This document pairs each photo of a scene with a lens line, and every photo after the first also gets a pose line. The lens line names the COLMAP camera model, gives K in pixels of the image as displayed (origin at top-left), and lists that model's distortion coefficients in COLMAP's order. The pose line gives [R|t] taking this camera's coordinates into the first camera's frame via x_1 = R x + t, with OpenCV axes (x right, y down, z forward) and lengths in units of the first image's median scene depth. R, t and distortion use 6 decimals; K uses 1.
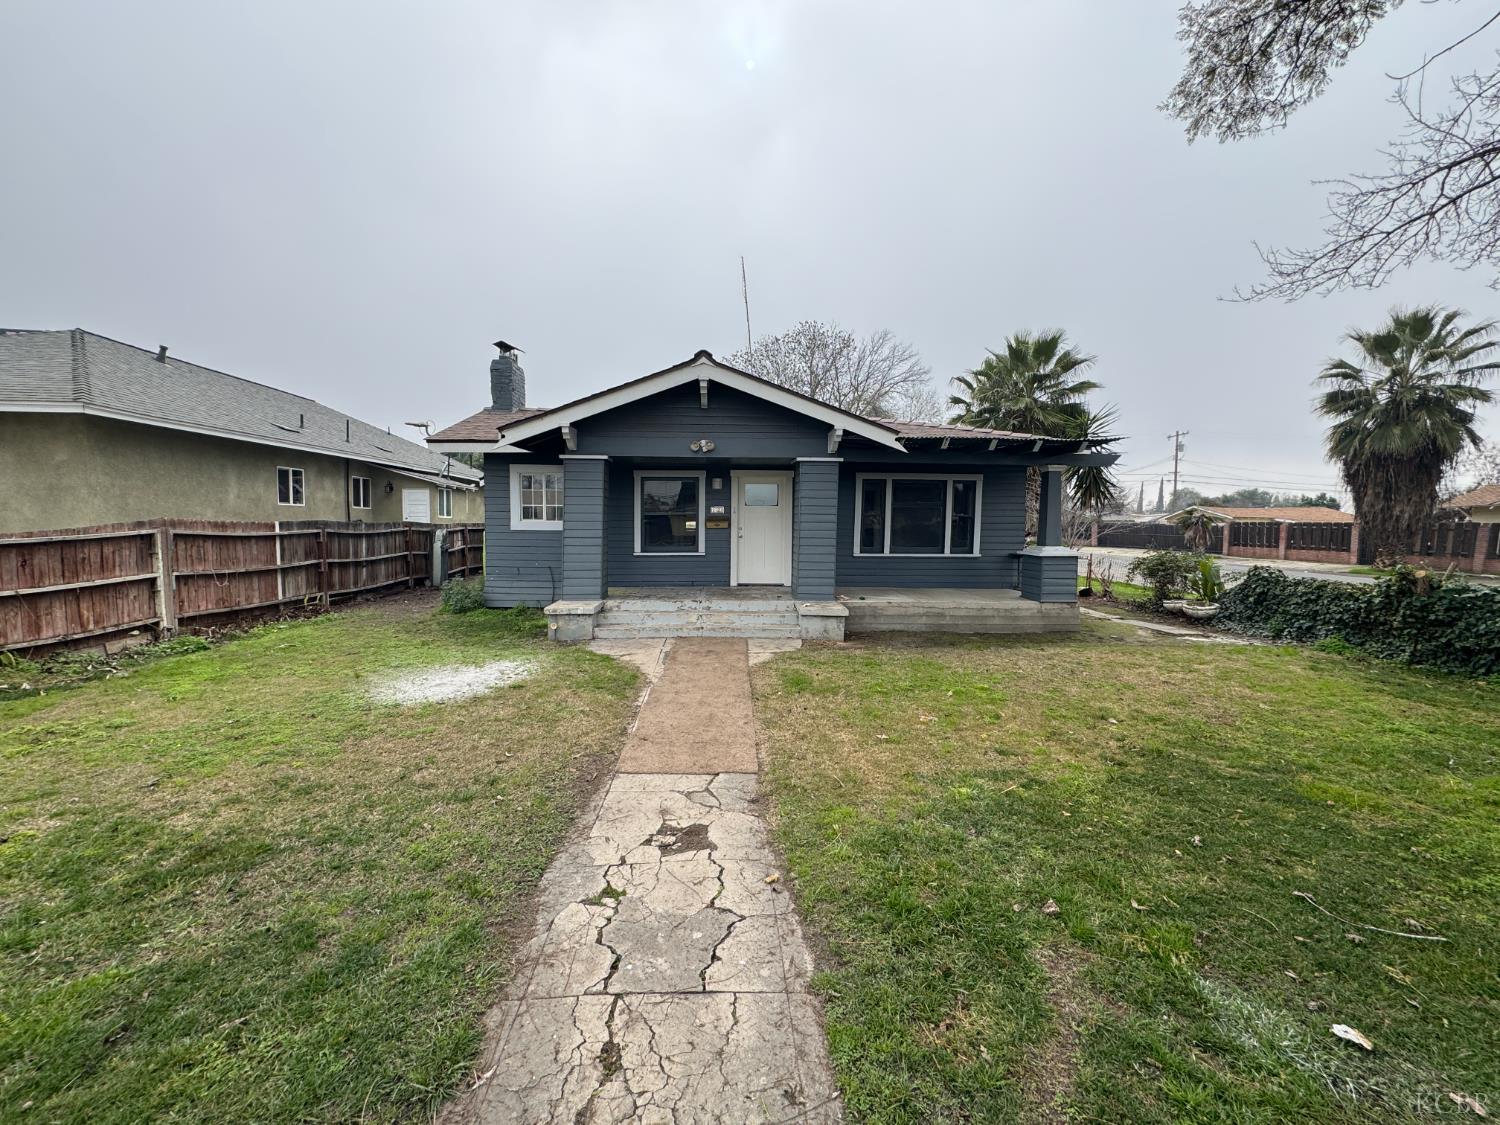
lens RADIAL K [[596.2, 0, 745.8], [0, 596.2, 557.5], [0, 0, 1]] dist [-0.002603, 0.000924]
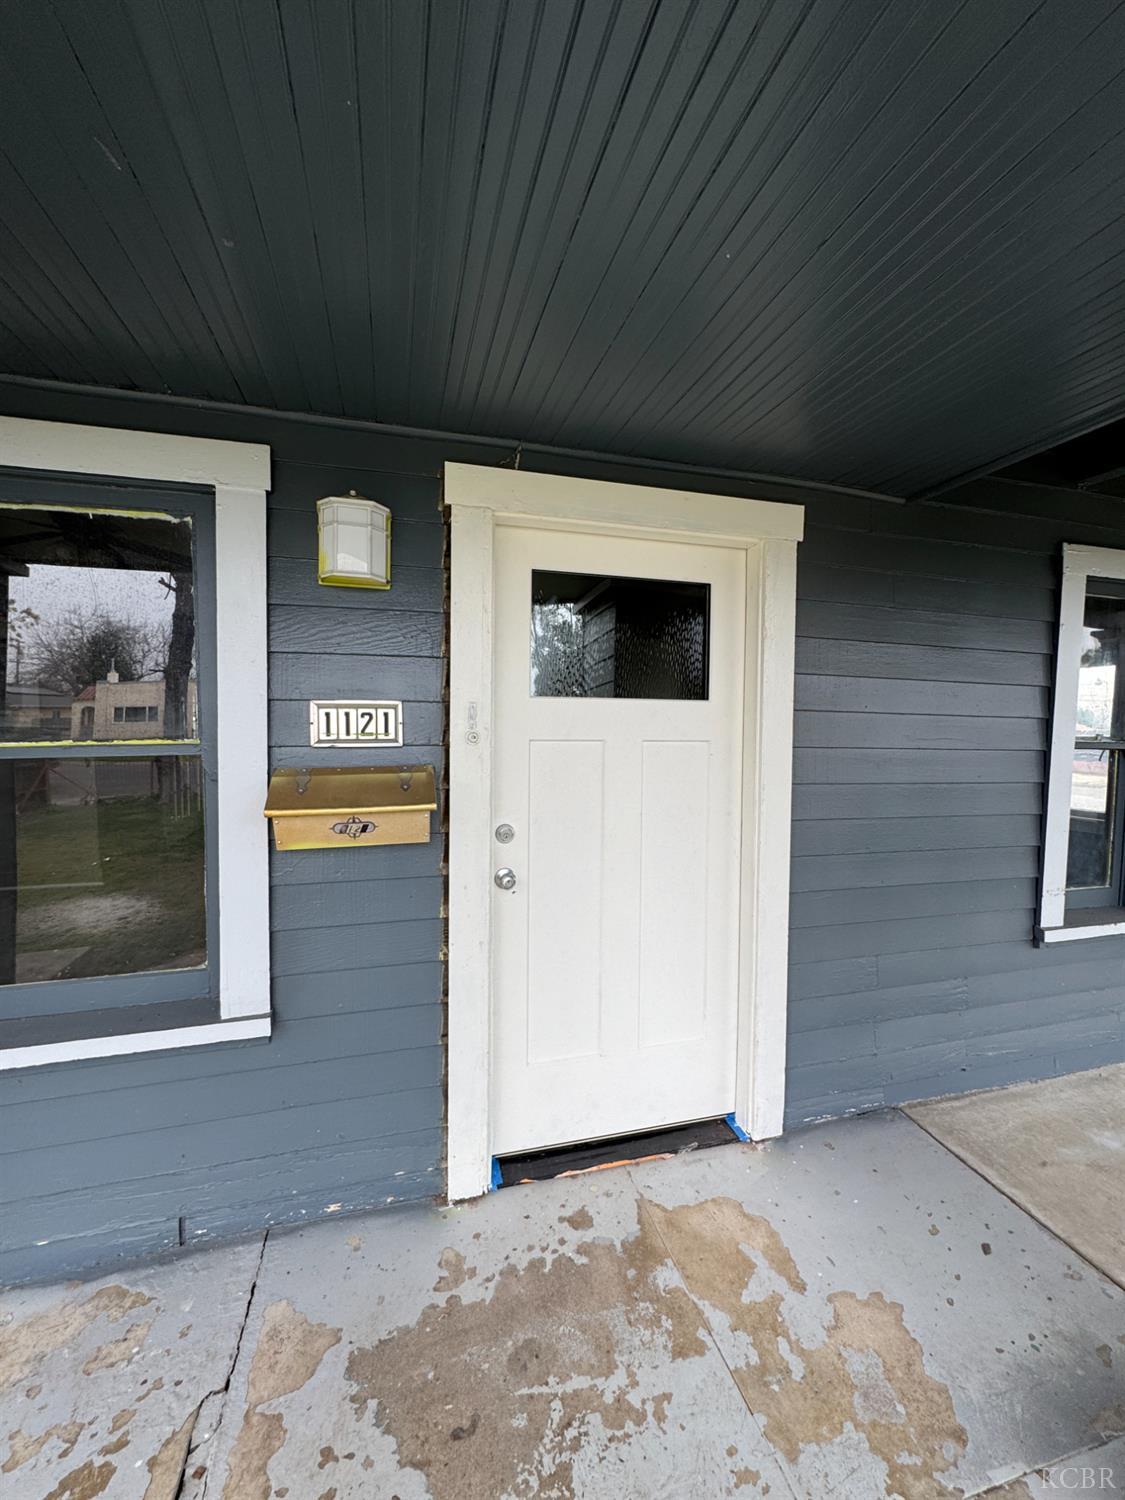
lens RADIAL K [[596.2, 0, 567.2], [0, 596.2, 750.7], [0, 0, 1]] dist [-0.002603, 0.000924]
pose [[0.975050, -0.007339, 0.221862, -0.036799], [0.009801, 0.999902, -0.009999, -0.088003], [-0.221767, 0.011924, 0.975027, 1.058370]]
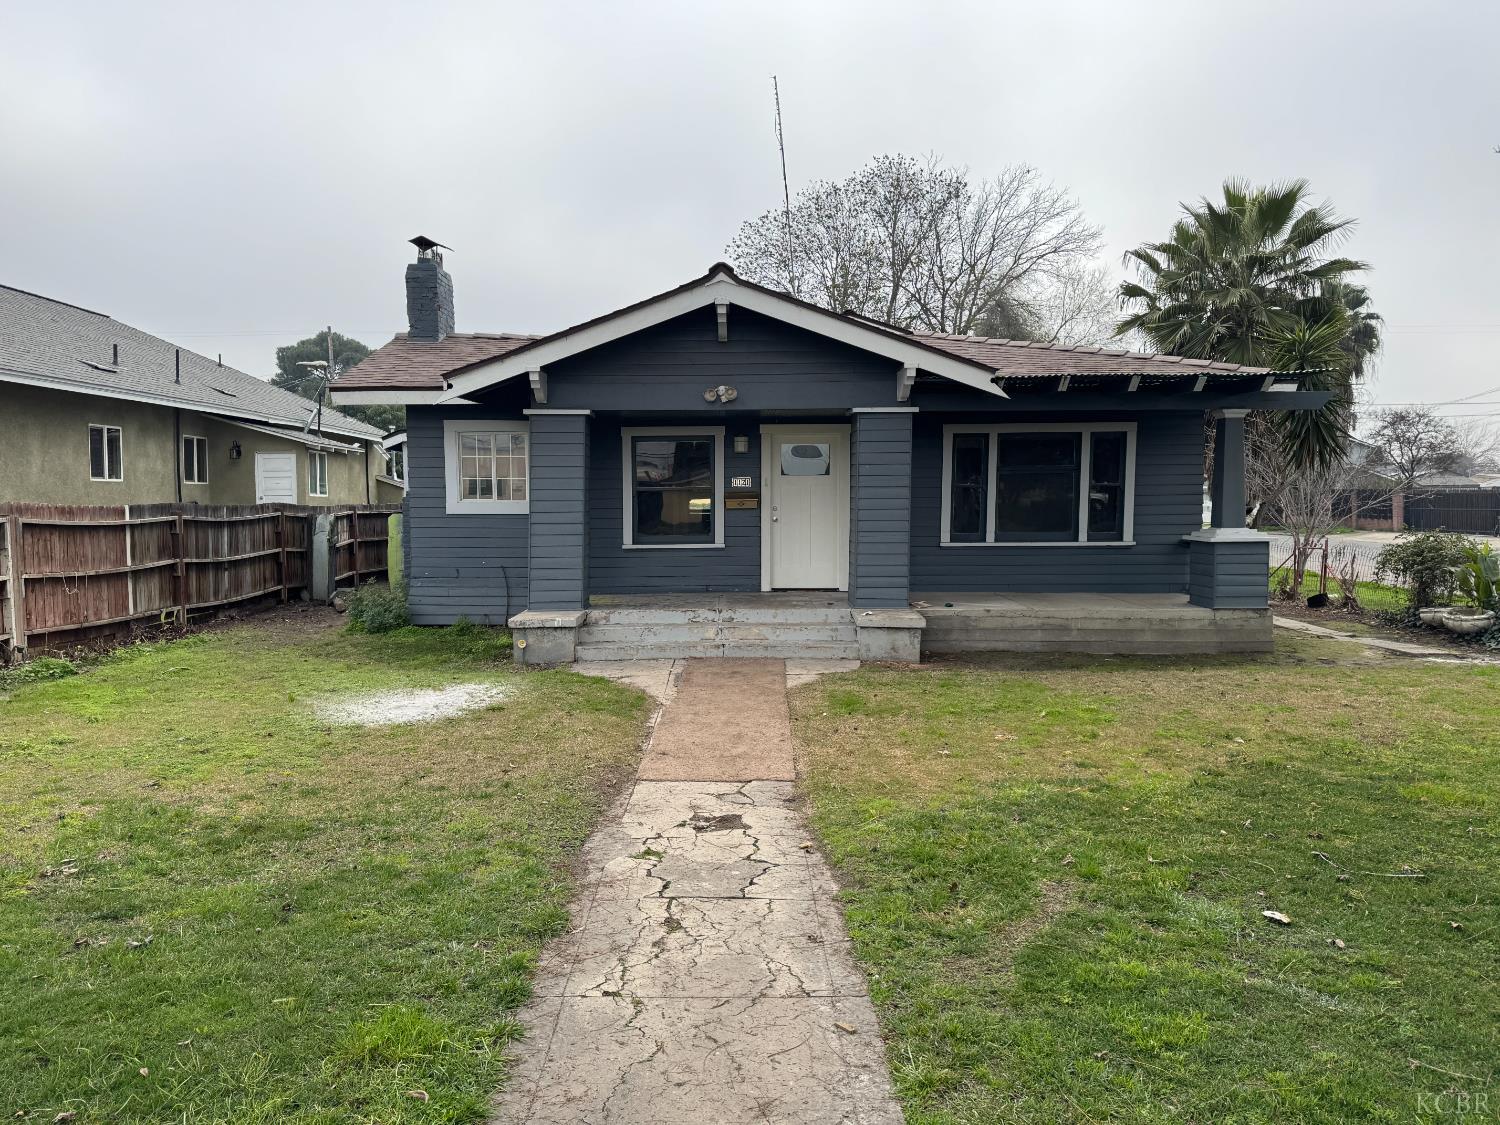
lens RADIAL K [[1048.5, 0, 719.8], [0, 1048.5, 568.8], [0, 0, 1]] dist [0.078202, -0.096656]
pose [[0.997935, -0.008488, -0.063662, 0.005439], [0.009007, 0.999928, 0.007872, 0.014550], [0.063590, -0.008429, 0.997940, -0.278143]]
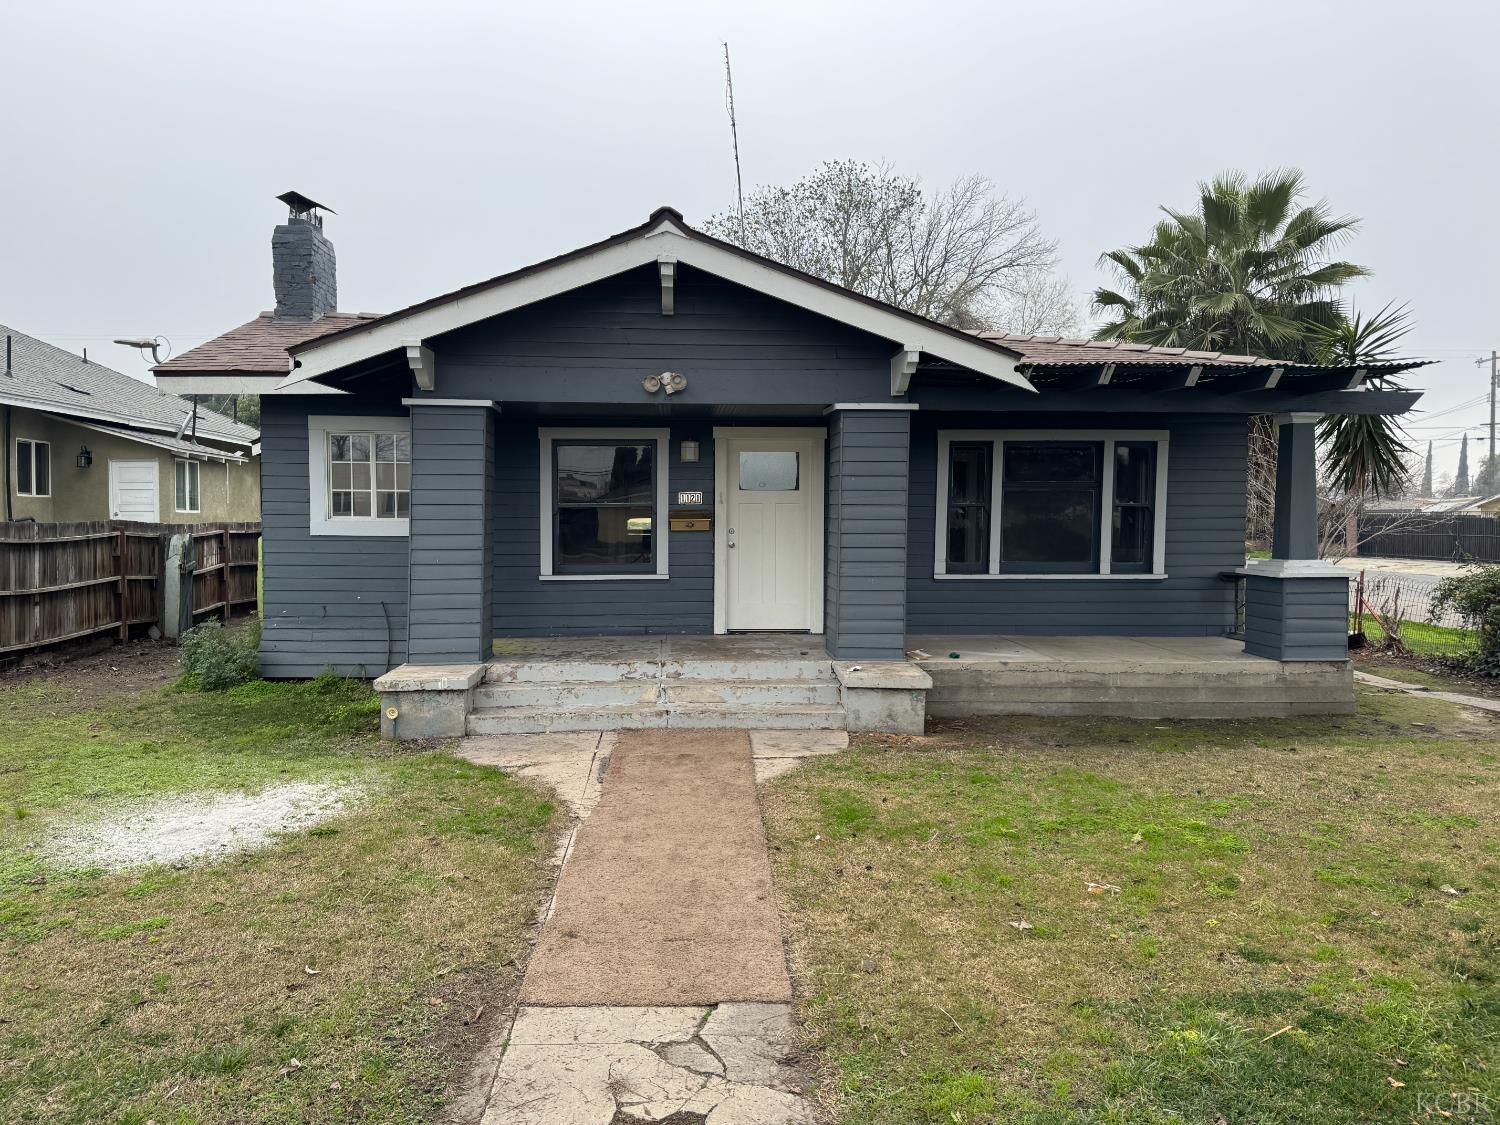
lens RADIAL K [[1048.5, 0, 743.4], [0, 1048.5, 556.0], [0, 0, 1]] dist [0.078202, -0.096656]
pose [[0.999865, -0.006490, 0.015063, -0.016271], [0.006814, 0.999744, -0.021579, -0.004735], [-0.014919, 0.021678, 0.999654, 0.028942]]
